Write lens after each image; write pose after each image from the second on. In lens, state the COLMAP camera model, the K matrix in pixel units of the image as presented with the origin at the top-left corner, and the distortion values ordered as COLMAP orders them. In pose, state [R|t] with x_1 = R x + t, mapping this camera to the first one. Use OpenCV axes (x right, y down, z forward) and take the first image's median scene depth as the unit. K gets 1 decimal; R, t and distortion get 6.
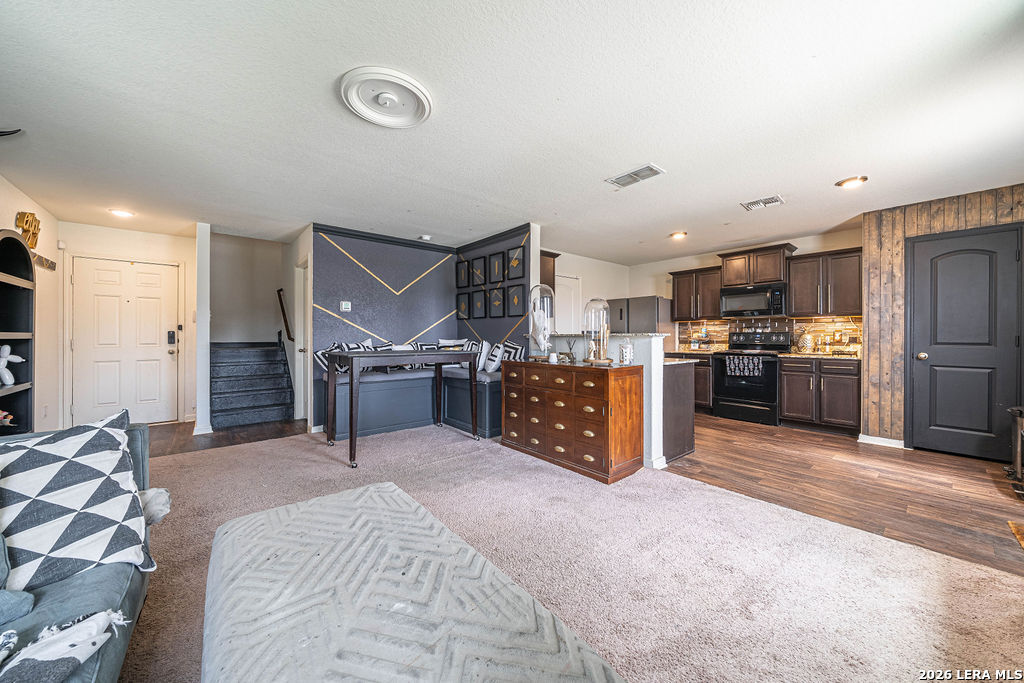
lens RADIAL K [[364.0, 0, 517.5], [0, 364.0, 336.9], [0, 0, 1]] dist [-0.000966, -0.000031]
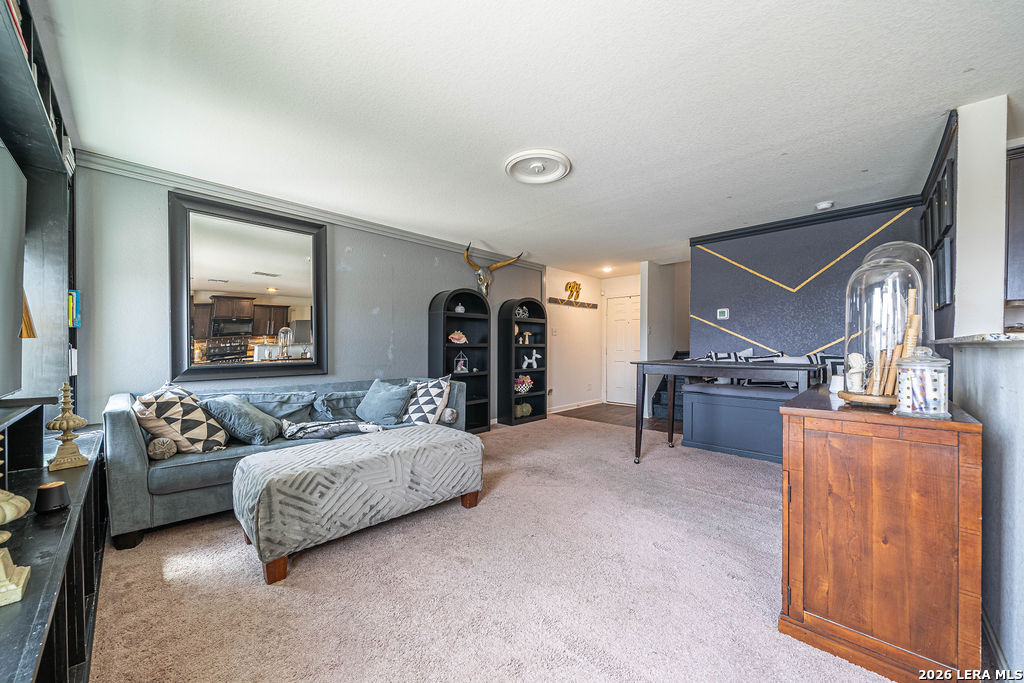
lens RADIAL K [[376.1, 0, 507.7], [0, 376.1, 350.4], [0, 0, 1]] dist [-0.001879, -0.000339]
pose [[0.087850, 0.010604, -0.996077, 0.437511], [-0.001465, 0.999944, 0.010516, 0.001880], [0.996133, 0.000536, 0.087861, 0.335711]]
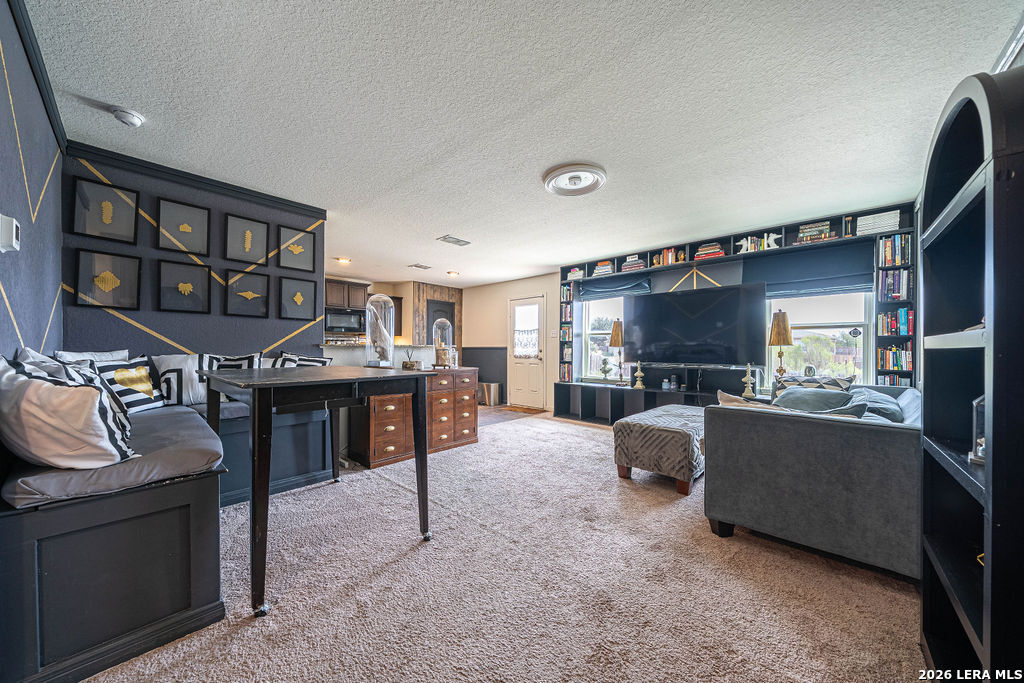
lens RADIAL K [[349.6, 0, 505.6], [0, 349.6, 349.4], [0, 0, 1]] dist [-0.005641, -0.000140]
pose [[-0.116265, -0.003460, 0.993212, -0.735023], [-0.002217, 0.999992, 0.003224, 0.001345], [-0.993216, -0.001827, -0.116272, 0.620670]]
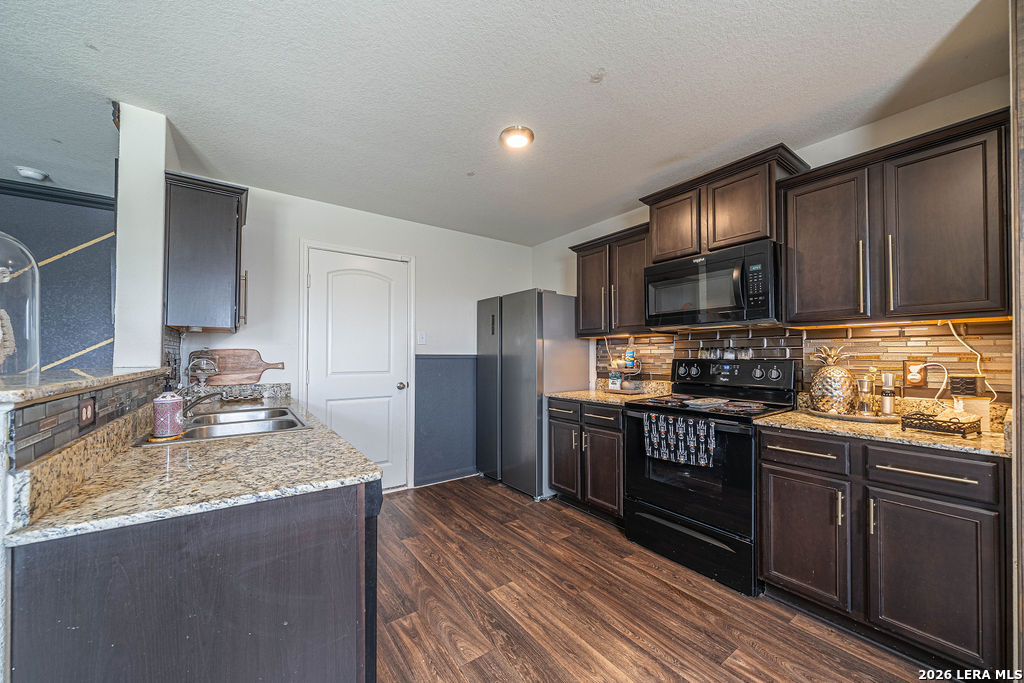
lens RADIAL K [[376.1, 0, 507.7], [0, 376.1, 350.4], [0, 0, 1]] dist [-0.001879, -0.000339]
pose [[0.996480, 0.000476, -0.083830, 0.473211], [-0.001637, 0.999904, -0.013778, -0.019274], [0.083815, 0.013867, 0.996385, 0.556027]]
